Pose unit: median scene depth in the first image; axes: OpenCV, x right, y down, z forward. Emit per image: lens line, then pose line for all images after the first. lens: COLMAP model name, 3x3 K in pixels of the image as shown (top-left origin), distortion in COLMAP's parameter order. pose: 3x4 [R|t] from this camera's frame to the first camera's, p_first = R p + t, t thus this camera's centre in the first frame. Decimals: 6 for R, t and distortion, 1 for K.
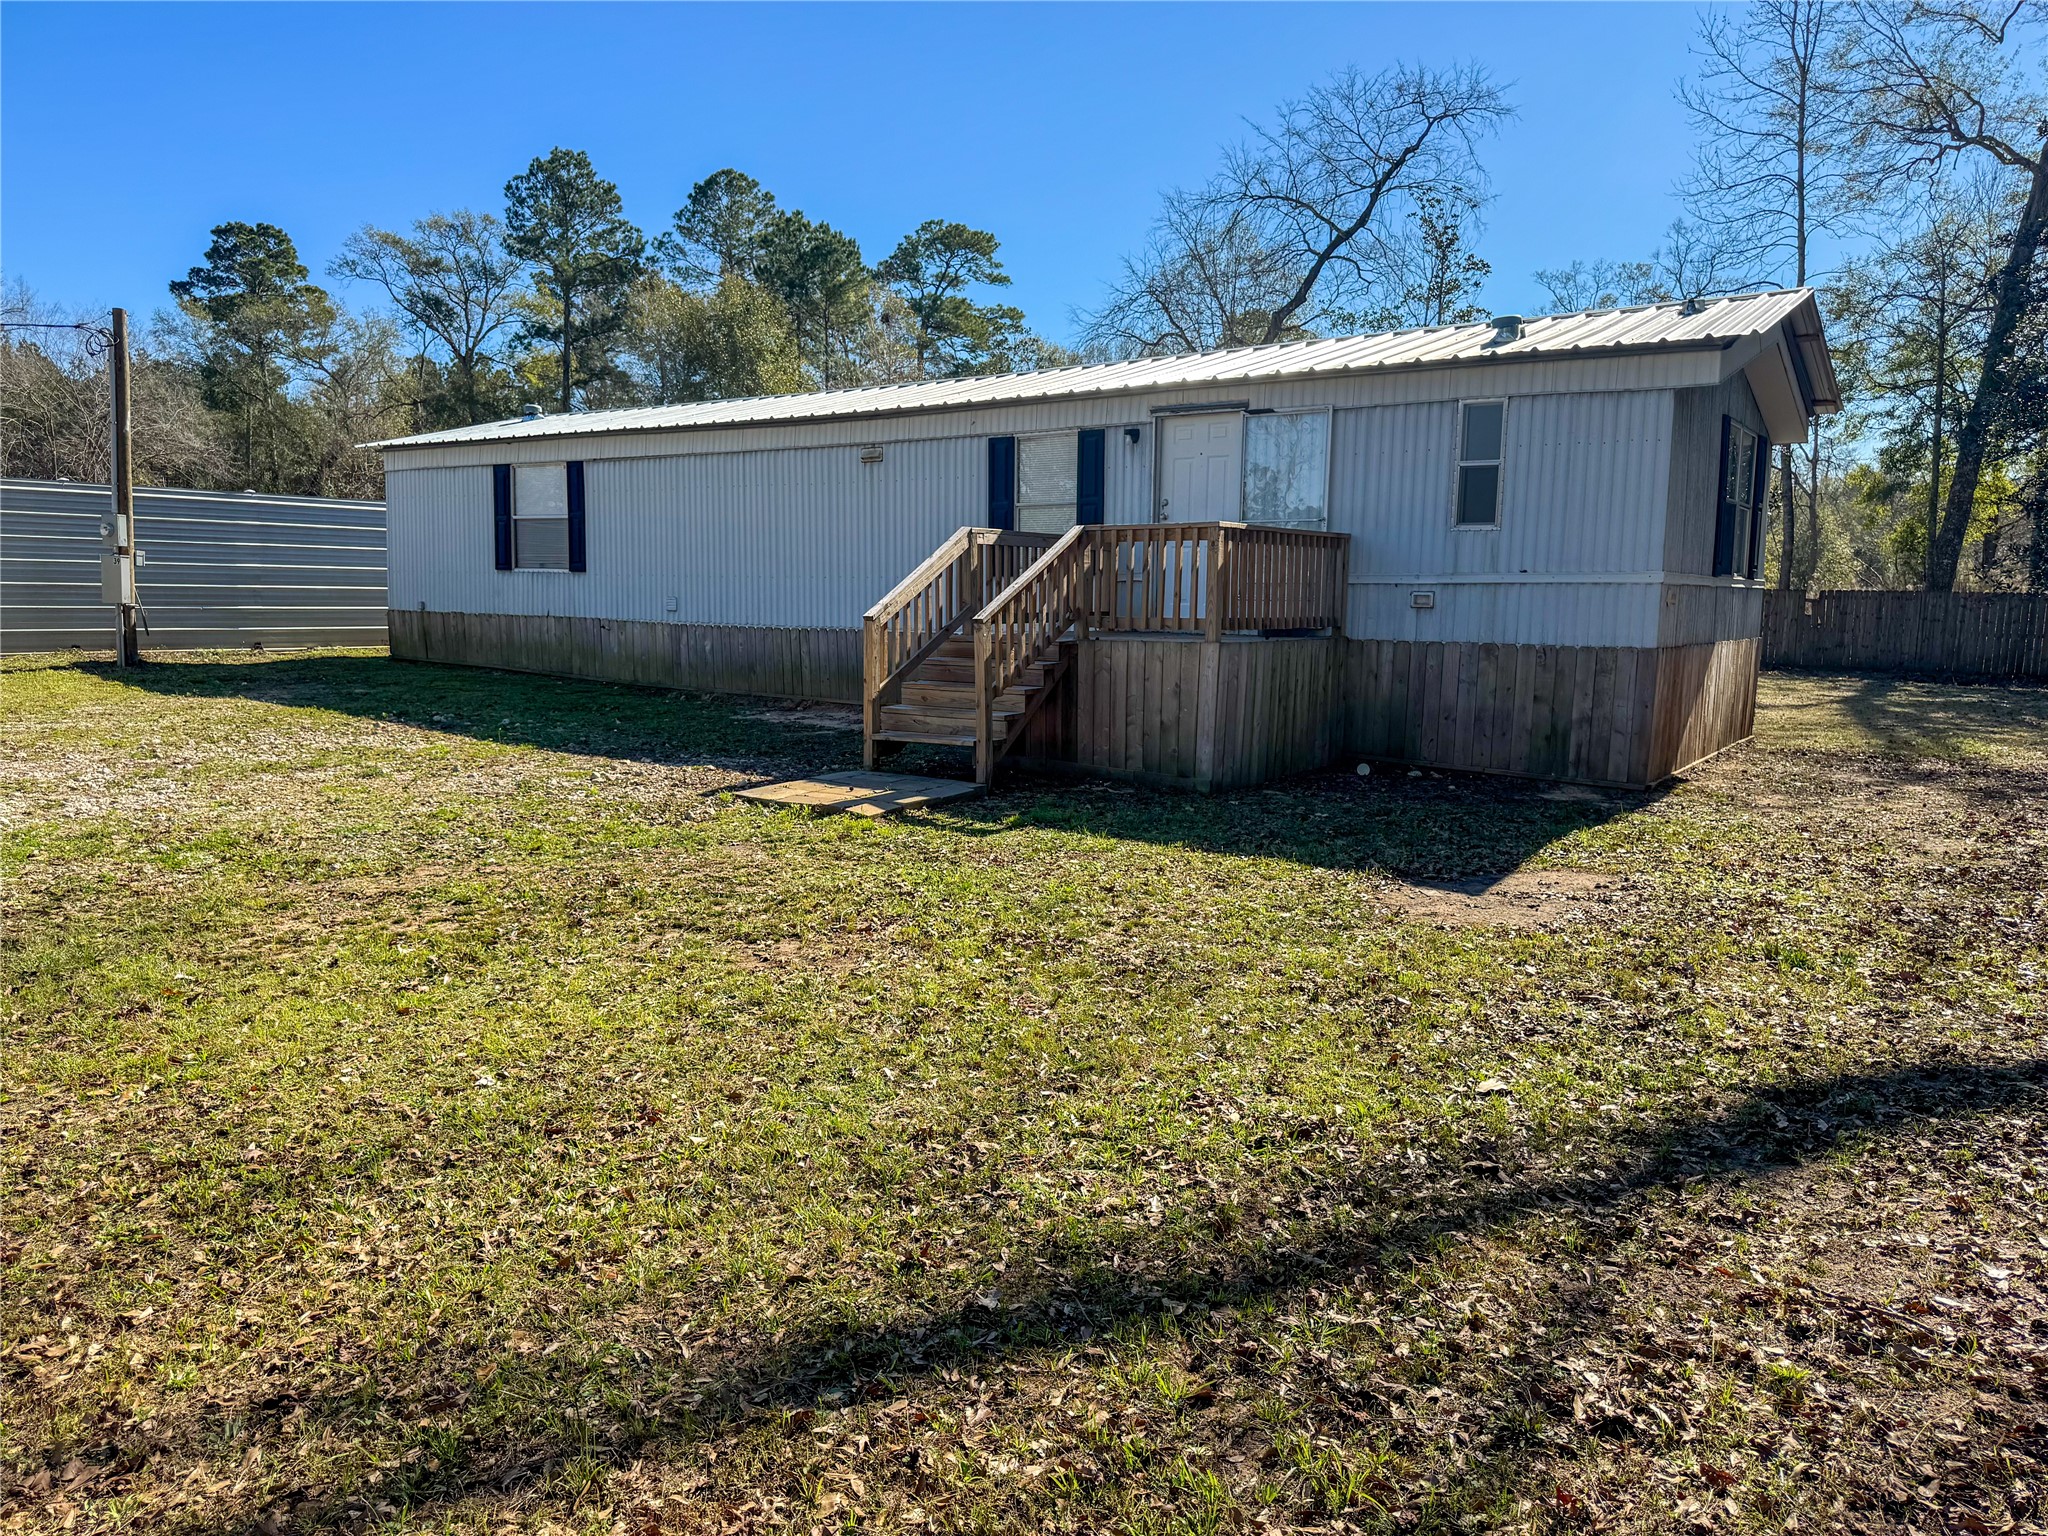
lens RADIAL K [[1444.9, 0, 1031.9], [0, 1444.9, 759.3], [0, 0, 1]] dist [0.119461, -0.164437]
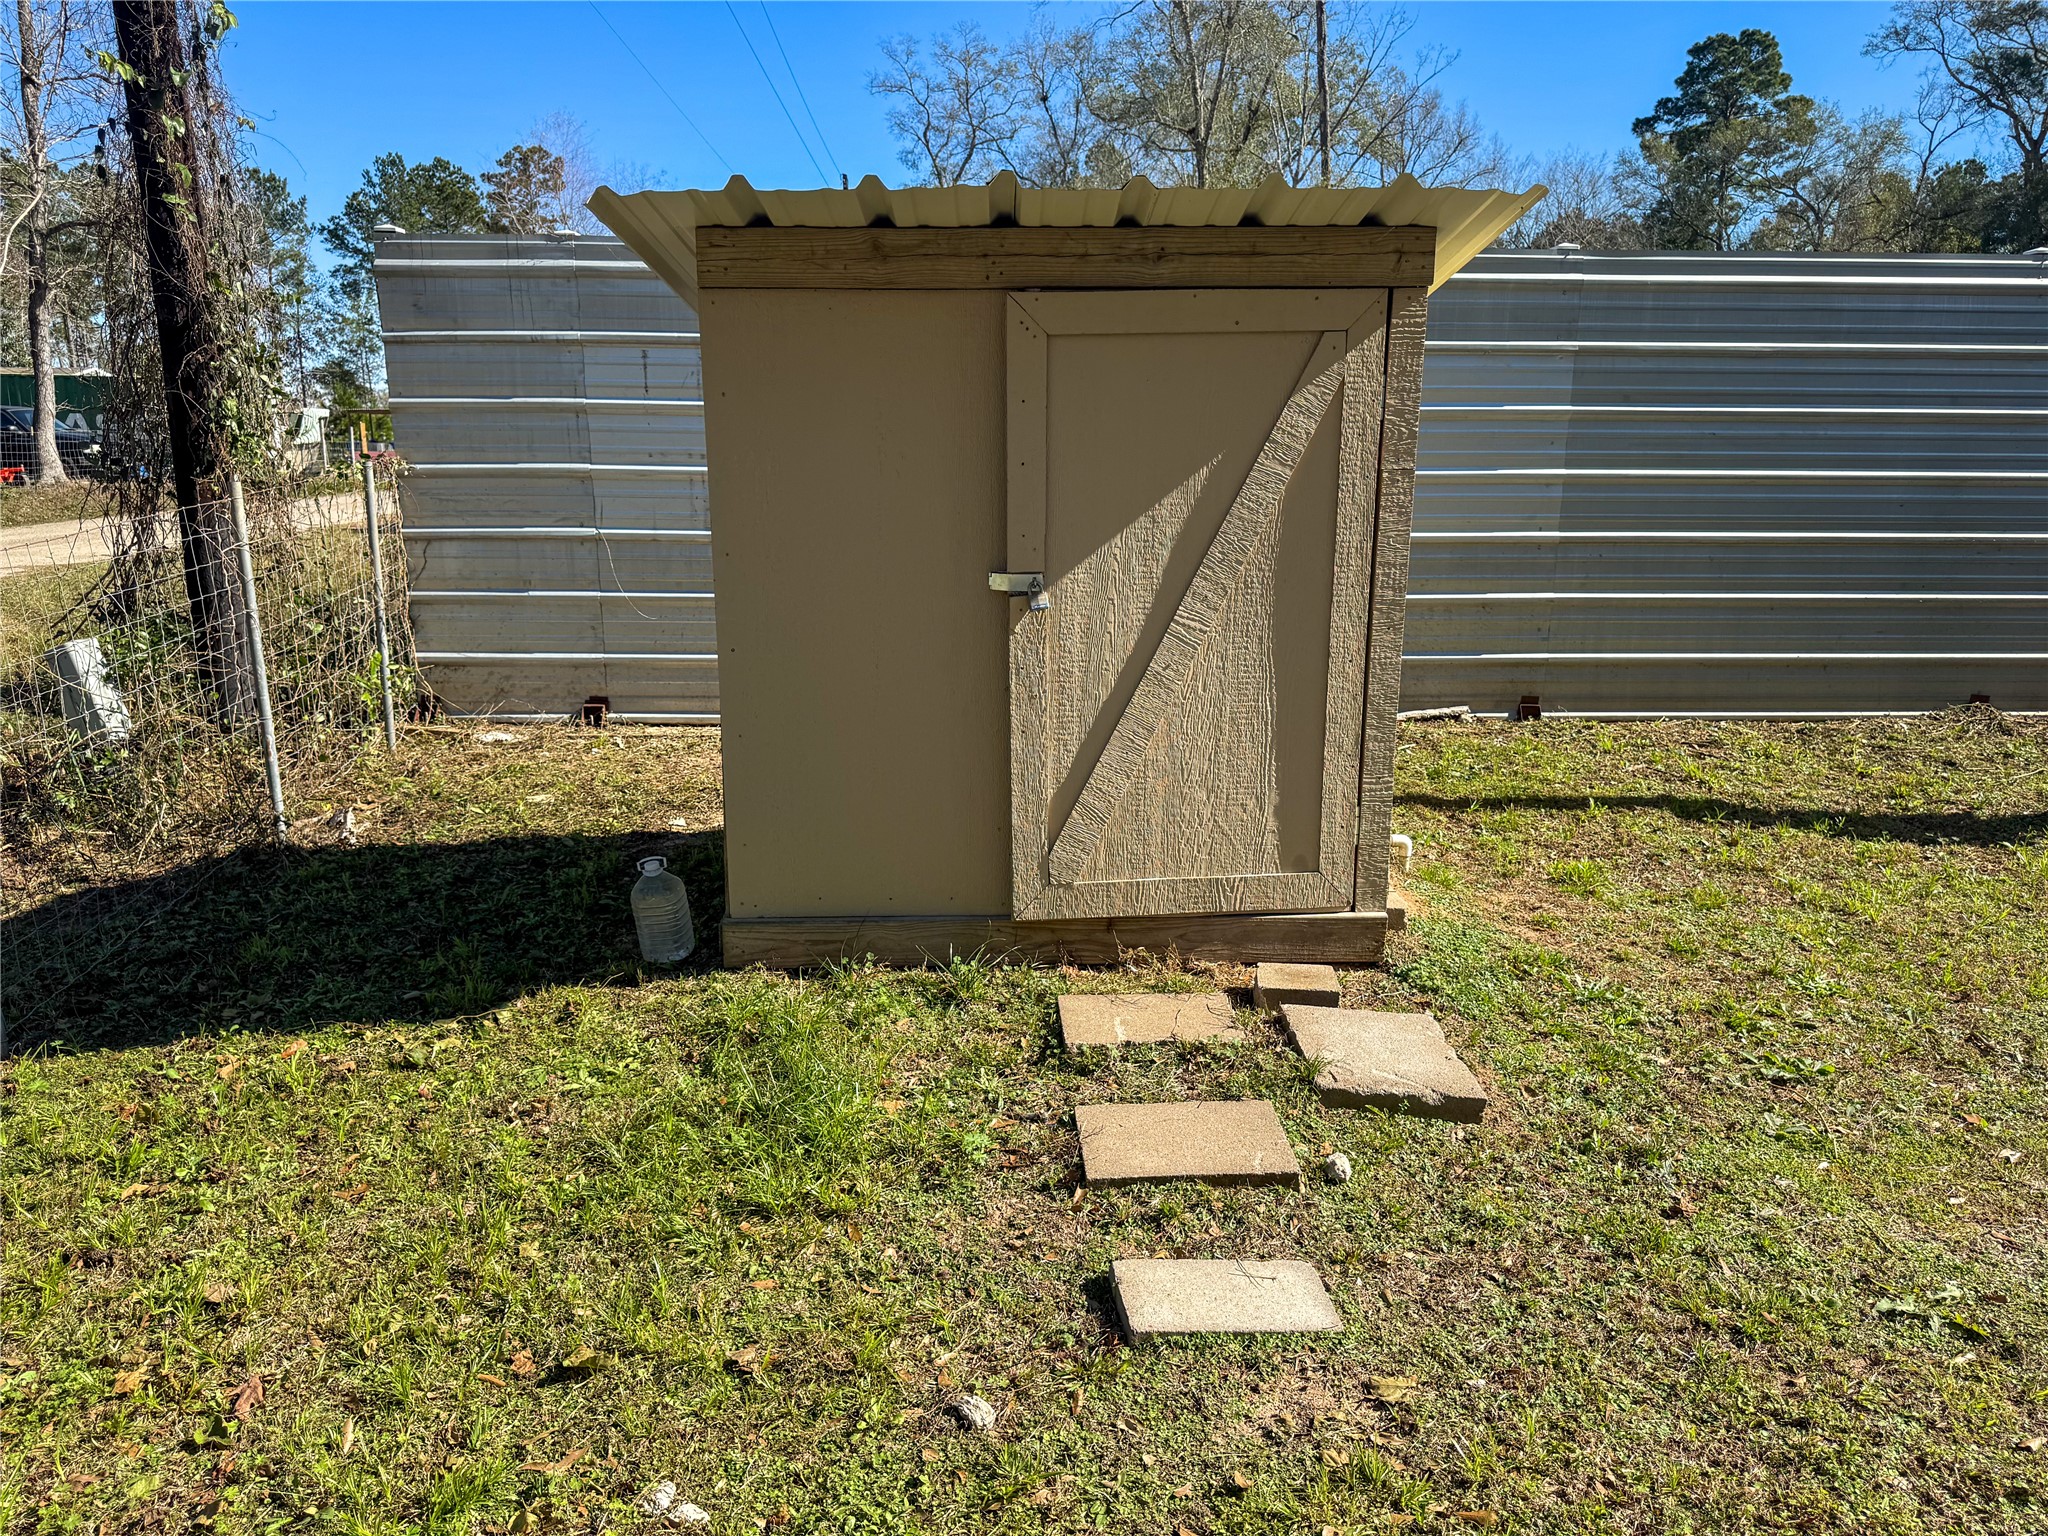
lens RADIAL K [[1444.9, 0, 1031.9], [0, 1444.9, 759.3], [0, 0, 1]] dist [0.119461, -0.164437]
pose [[0.656404, 0.144421, -0.740457, -0.094642], [-0.076420, 0.989186, 0.125188, -0.016634], [0.750529, -0.025588, 0.660342, 0.103527]]
